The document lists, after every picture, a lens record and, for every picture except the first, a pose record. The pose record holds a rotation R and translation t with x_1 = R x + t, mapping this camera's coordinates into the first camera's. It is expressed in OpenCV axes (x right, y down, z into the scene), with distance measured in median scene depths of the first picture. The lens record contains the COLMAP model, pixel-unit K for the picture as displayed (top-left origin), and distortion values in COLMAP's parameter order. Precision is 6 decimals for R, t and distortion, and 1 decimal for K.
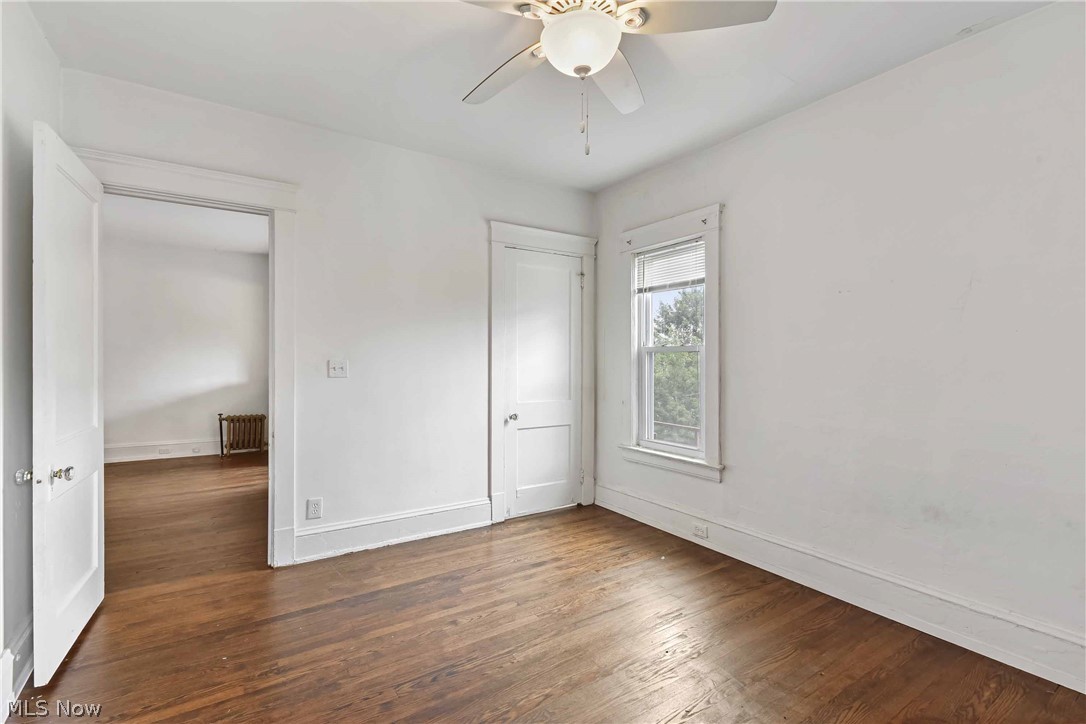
lens RADIAL K [[500.9, 0, 543.0], [0, 500.9, 362.0], [0, 0, 1]] dist [0.001337, -0.000244]
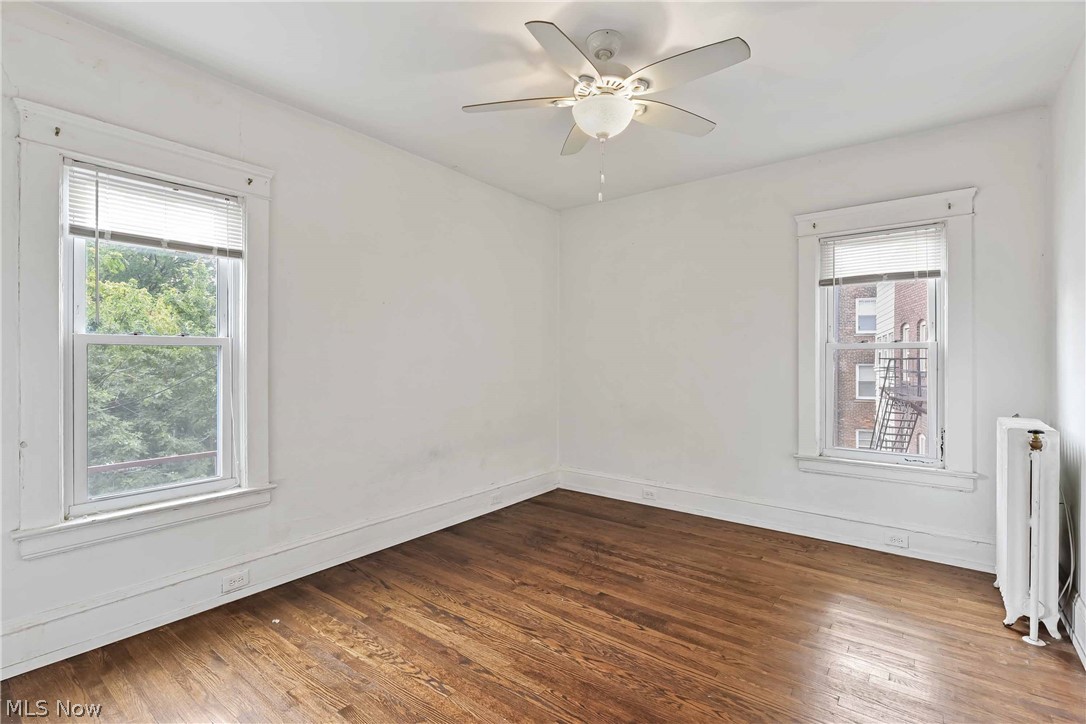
lens RADIAL K [[502.2, 0, 552.4], [0, 502.2, 355.4], [0, 0, 1]] dist [0.001770, -0.000142]
pose [[-0.334162, -0.001981, 0.942514, -0.621129], [0.002097, 0.999994, 0.002845, -0.009034], [-0.942513, 0.002927, -0.334156, 0.877756]]
